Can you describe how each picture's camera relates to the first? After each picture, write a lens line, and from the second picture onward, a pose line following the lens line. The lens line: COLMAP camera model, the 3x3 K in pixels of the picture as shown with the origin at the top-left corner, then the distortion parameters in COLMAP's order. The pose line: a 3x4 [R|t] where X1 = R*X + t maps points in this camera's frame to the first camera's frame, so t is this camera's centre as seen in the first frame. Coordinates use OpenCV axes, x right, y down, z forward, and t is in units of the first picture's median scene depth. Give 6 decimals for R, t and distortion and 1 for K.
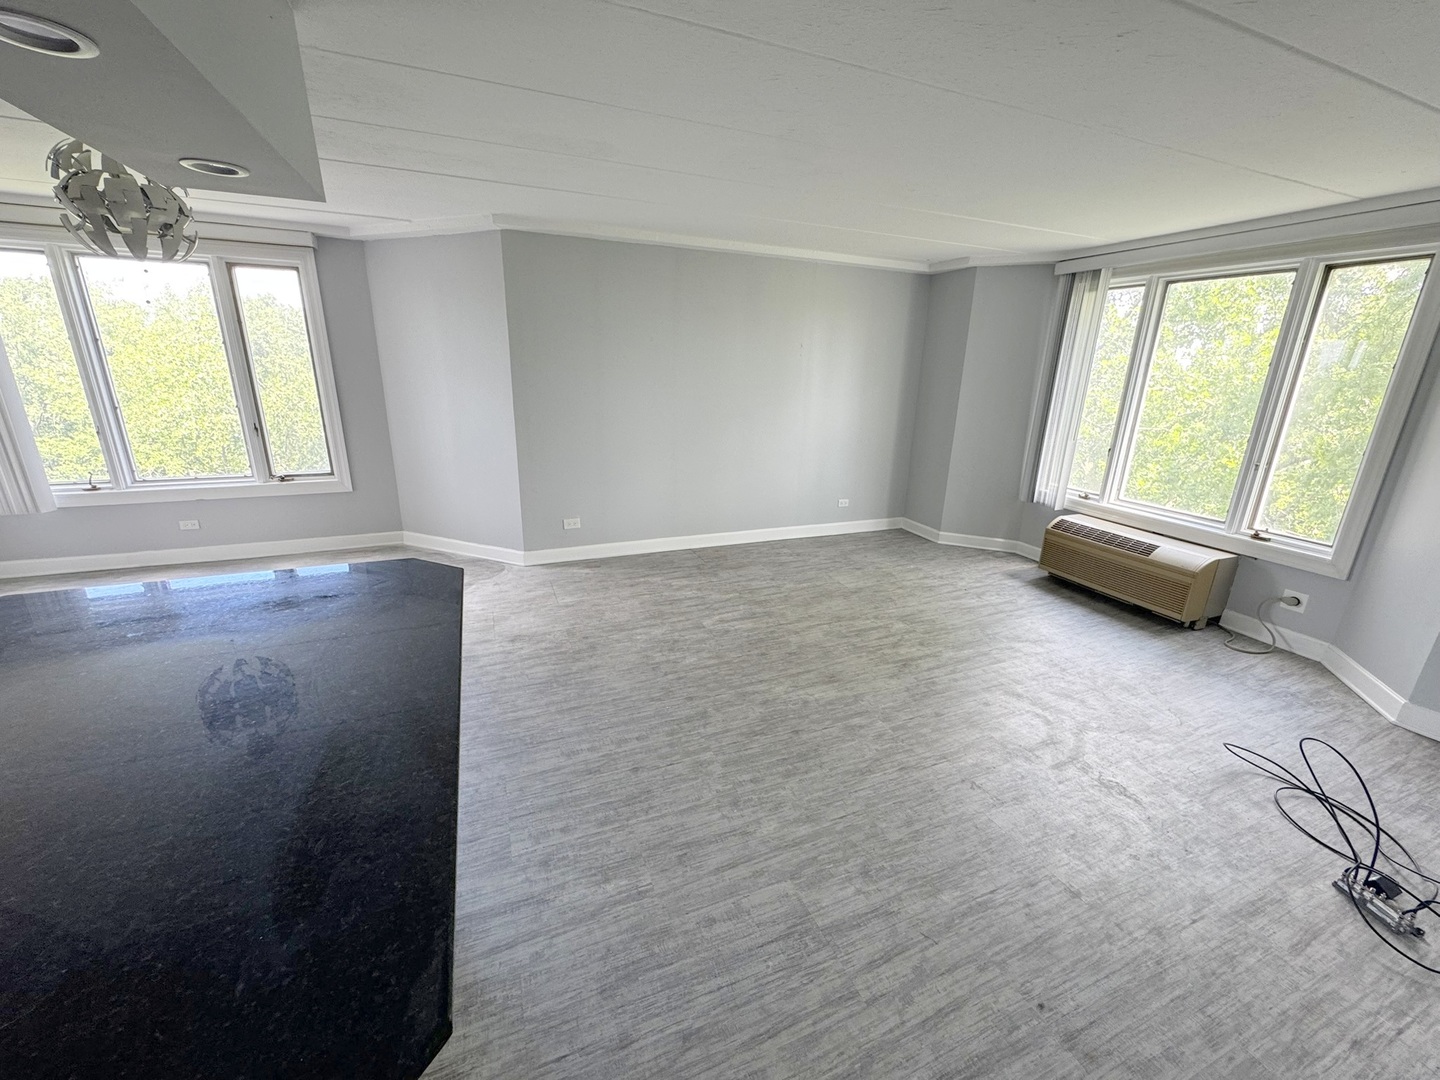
lens RADIAL K [[575.9, 0, 716.9], [0, 575.9, 540.7], [0, 0, 1]] dist [-0.004637, 0.000780]
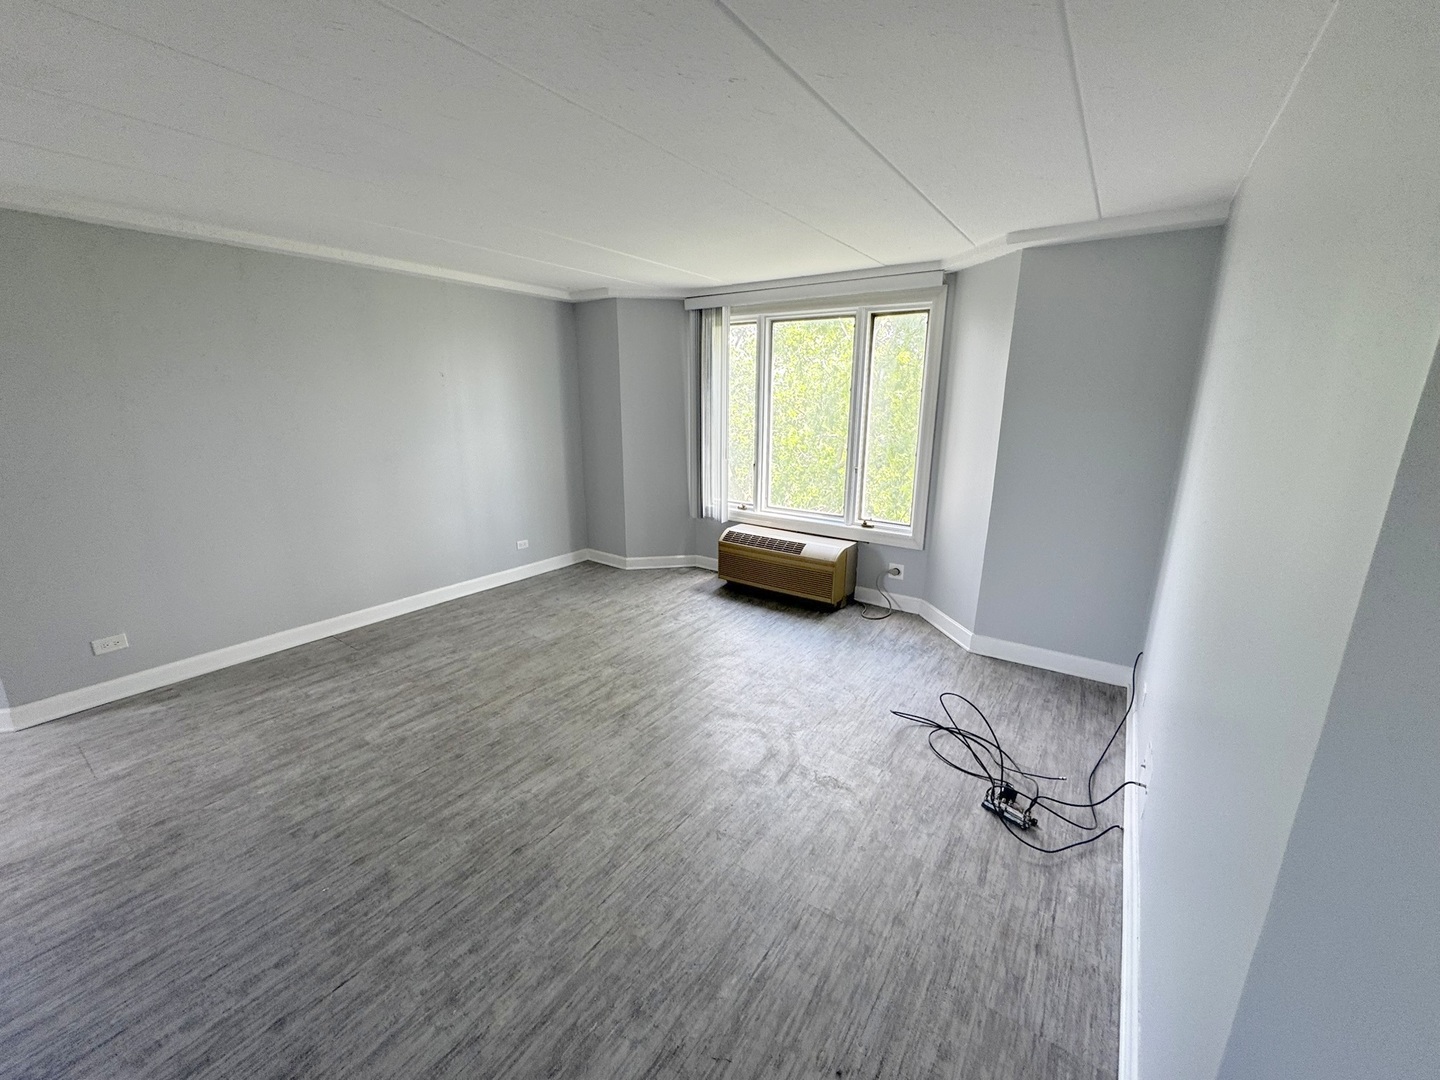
lens RADIAL K [[575.9, 0, 719.7], [0, 575.9, 540.3], [0, 0, 1]] dist [-0.004637, 0.000780]
pose [[0.841995, -0.152289, 0.517544, 0.019917], [0.171944, 0.985055, 0.010119, -0.048248], [-0.511350, 0.080469, 0.855597, 0.103377]]
